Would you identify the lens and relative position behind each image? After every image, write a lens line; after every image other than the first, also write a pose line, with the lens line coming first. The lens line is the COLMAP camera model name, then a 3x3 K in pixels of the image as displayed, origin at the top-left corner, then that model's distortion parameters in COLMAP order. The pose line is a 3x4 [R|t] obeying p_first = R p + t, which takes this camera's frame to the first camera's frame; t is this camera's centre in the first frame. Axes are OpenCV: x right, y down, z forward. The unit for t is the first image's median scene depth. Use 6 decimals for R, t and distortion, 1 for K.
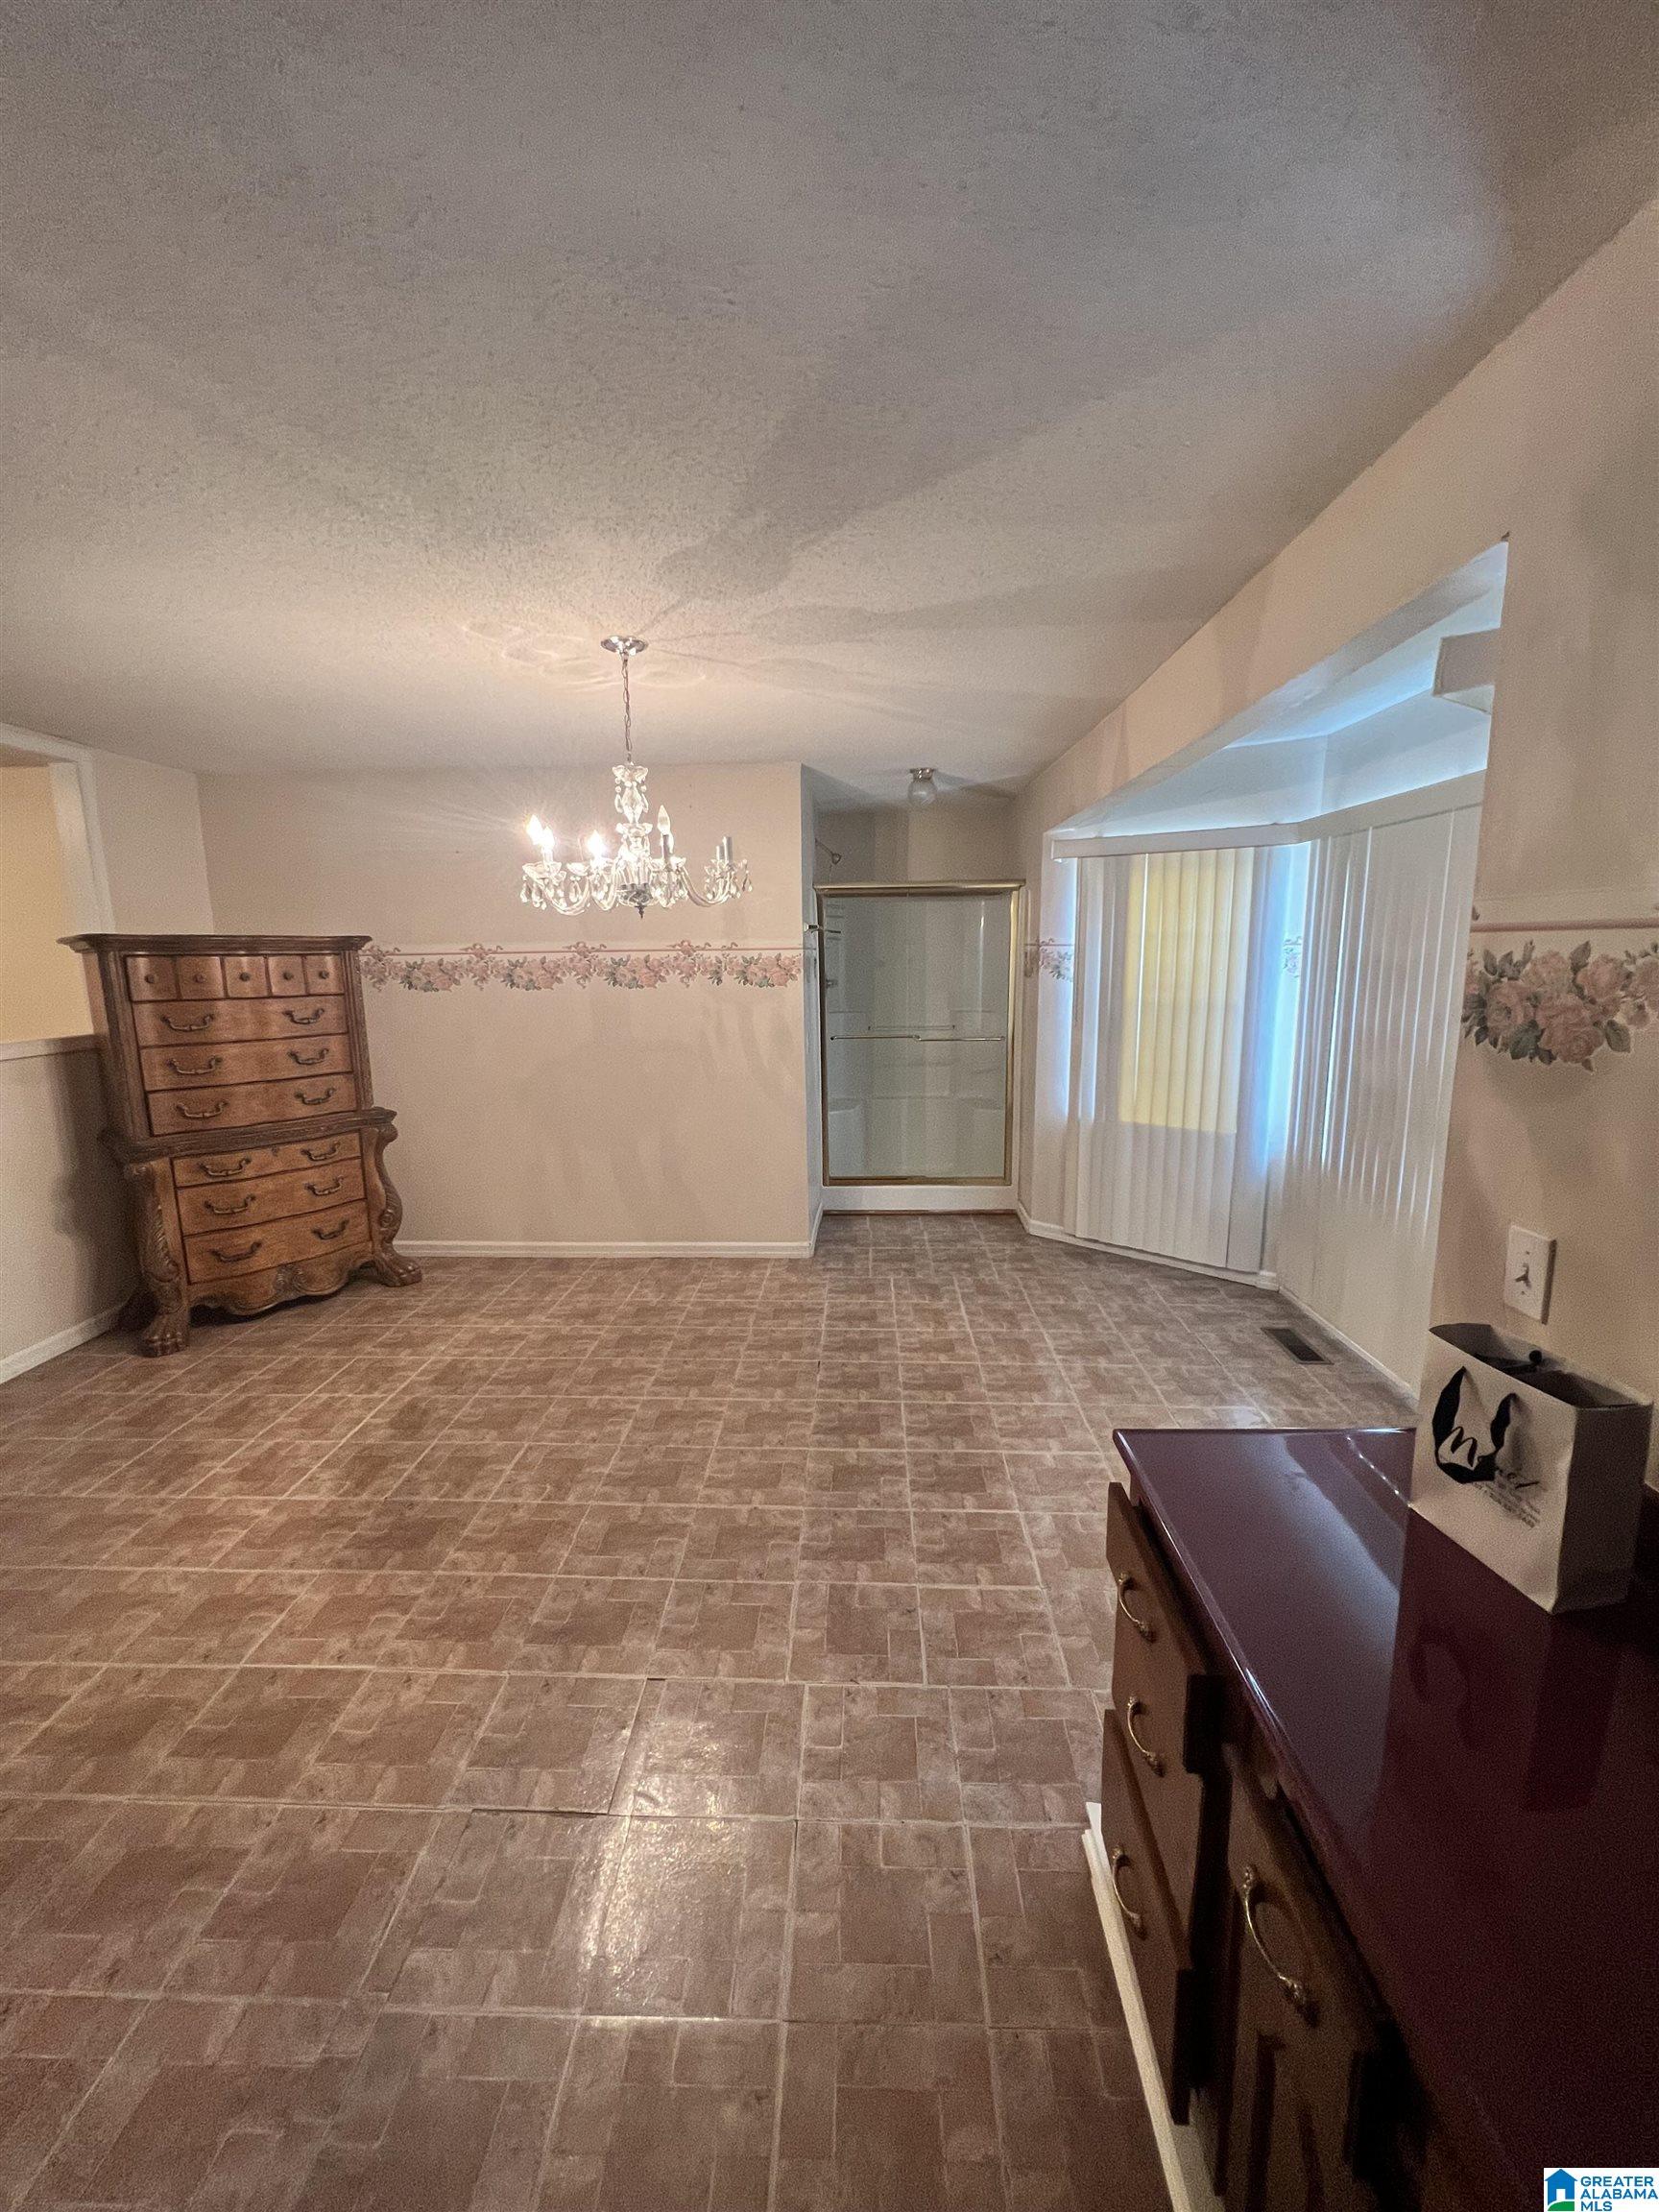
lens RADIAL K [[881.9, 0, 829.5], [0, 881.9, 1106.0], [0, 0, 1]] dist [-0.000813, -0.000162]
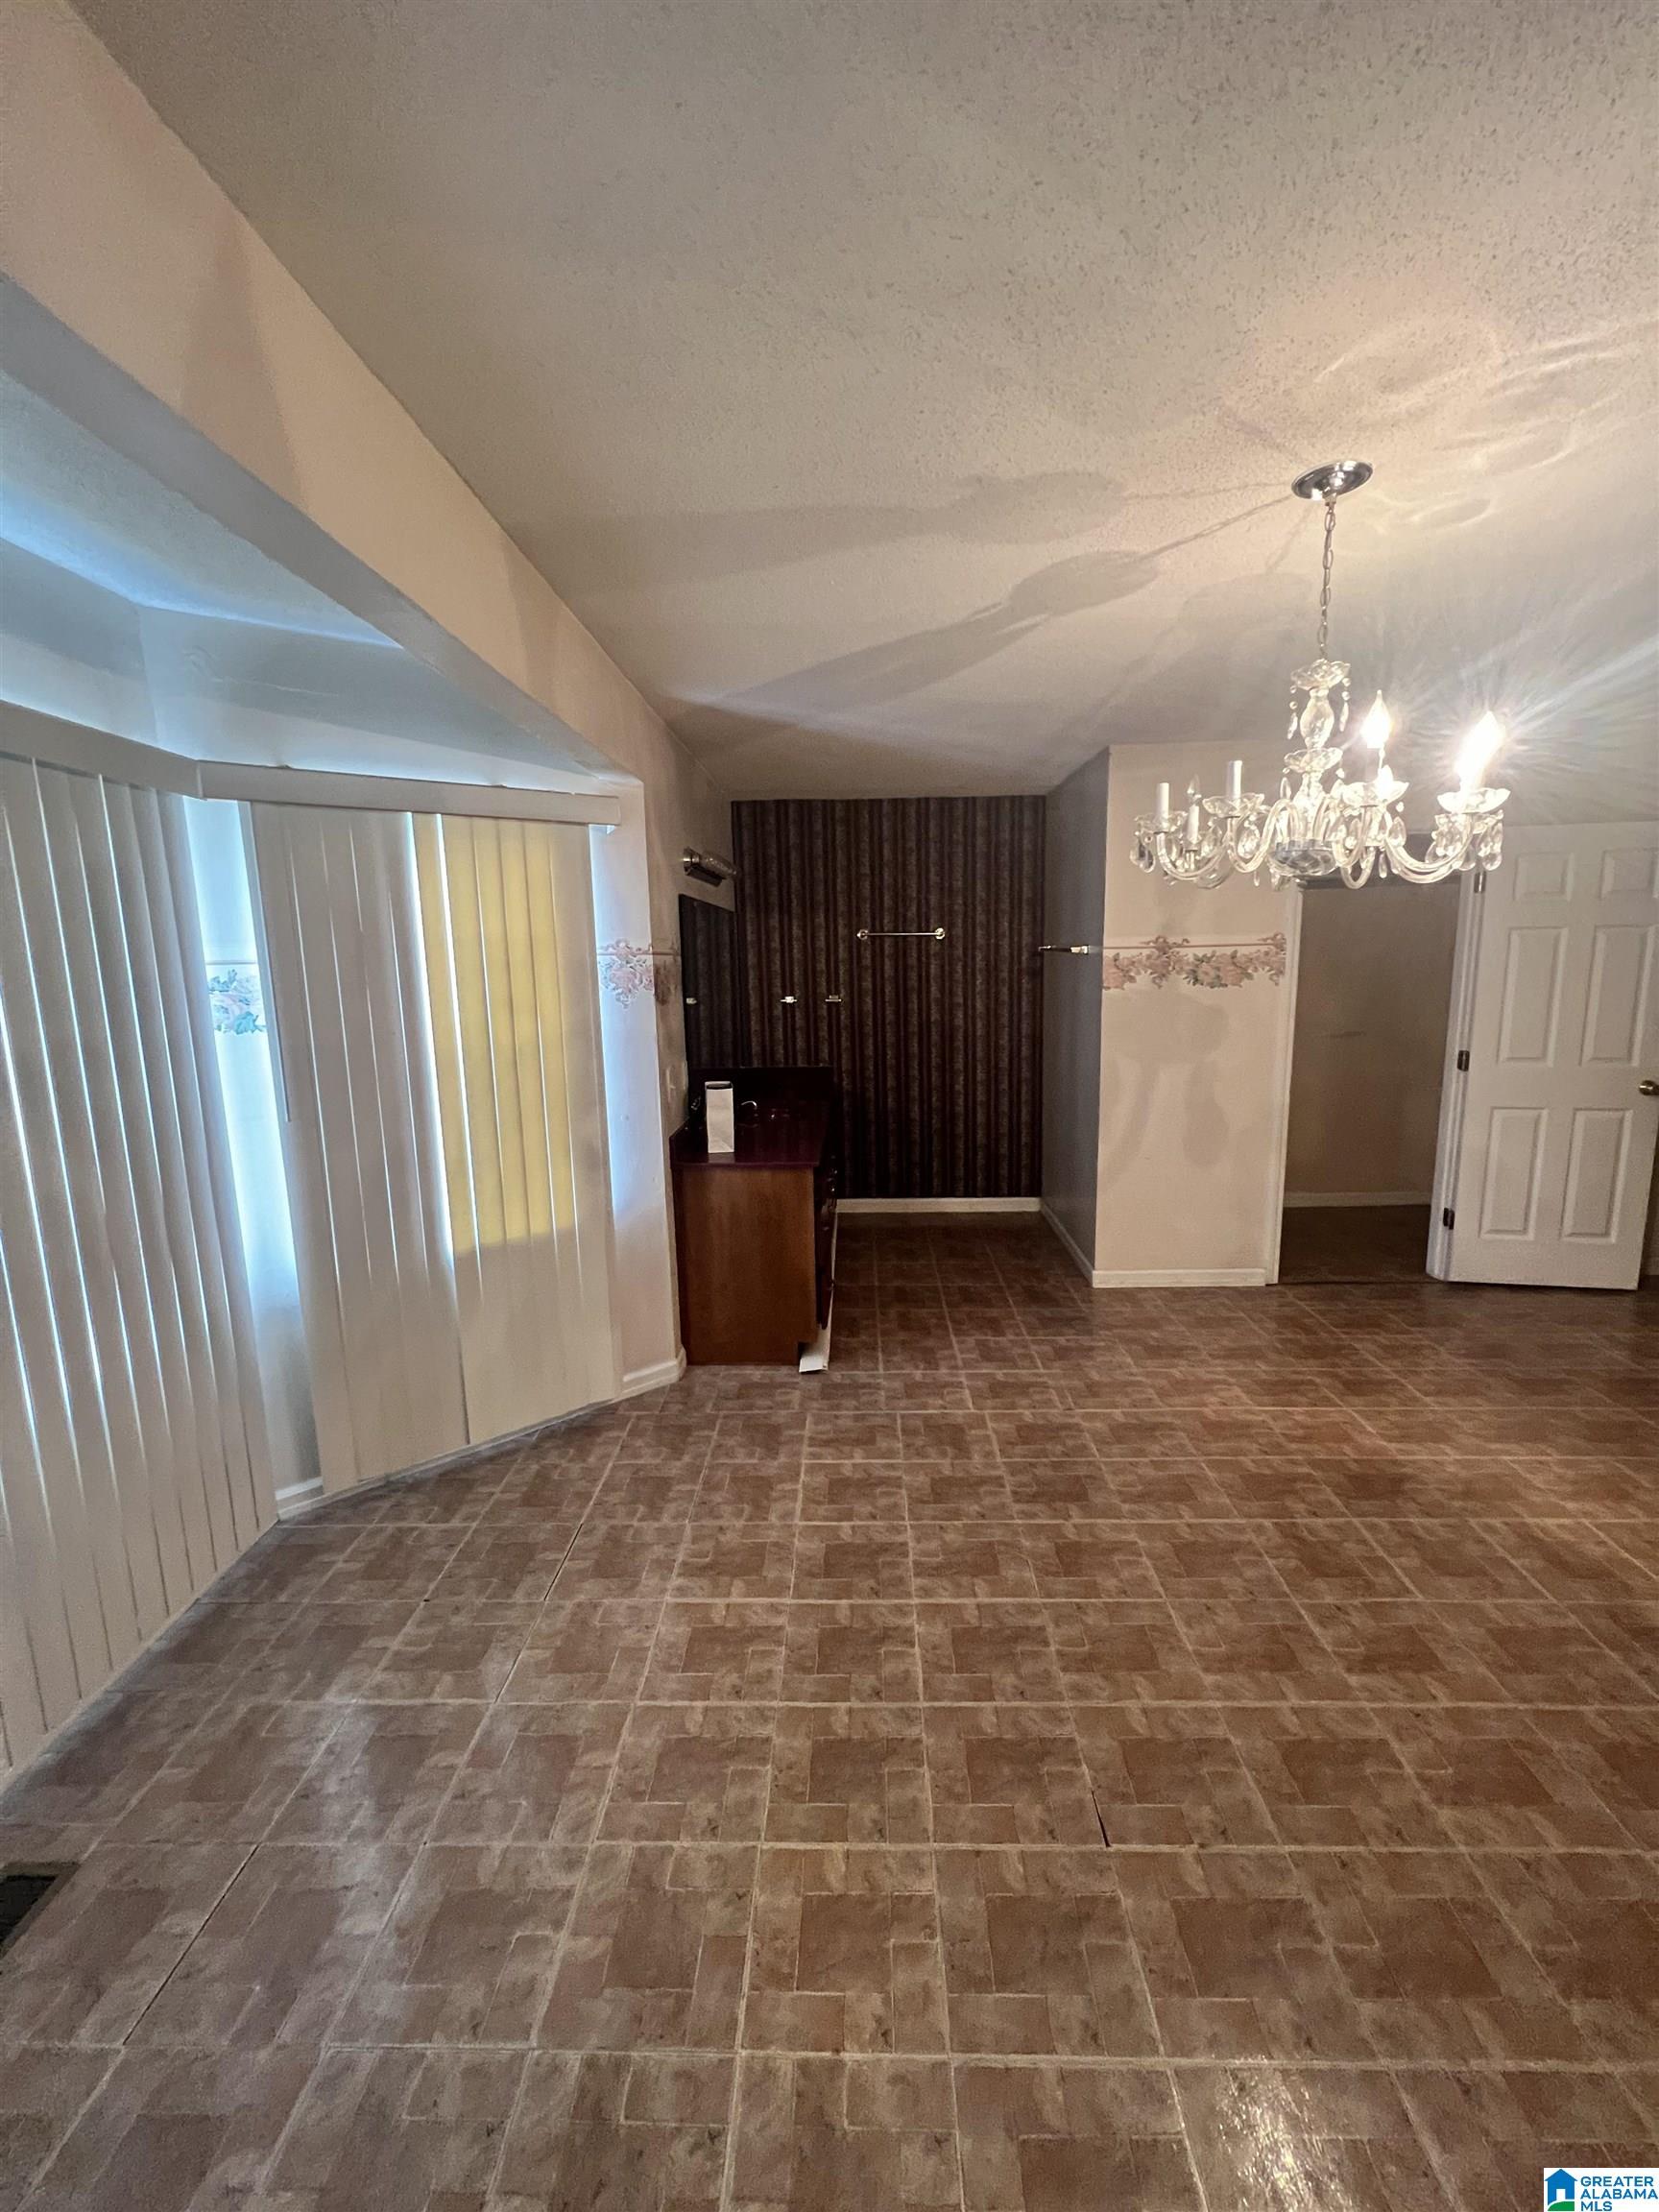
lens RADIAL K [[881.9, 0, 829.5], [0, 881.9, 1106.0], [0, 0, 1]] dist [-0.000813, -0.000162]
pose [[-0.999369, 0.035415, 0.002837, 0.159785], [0.034373, 0.943594, 0.329316, -0.310764], [0.008986, 0.329205, -0.944216, 1.777501]]
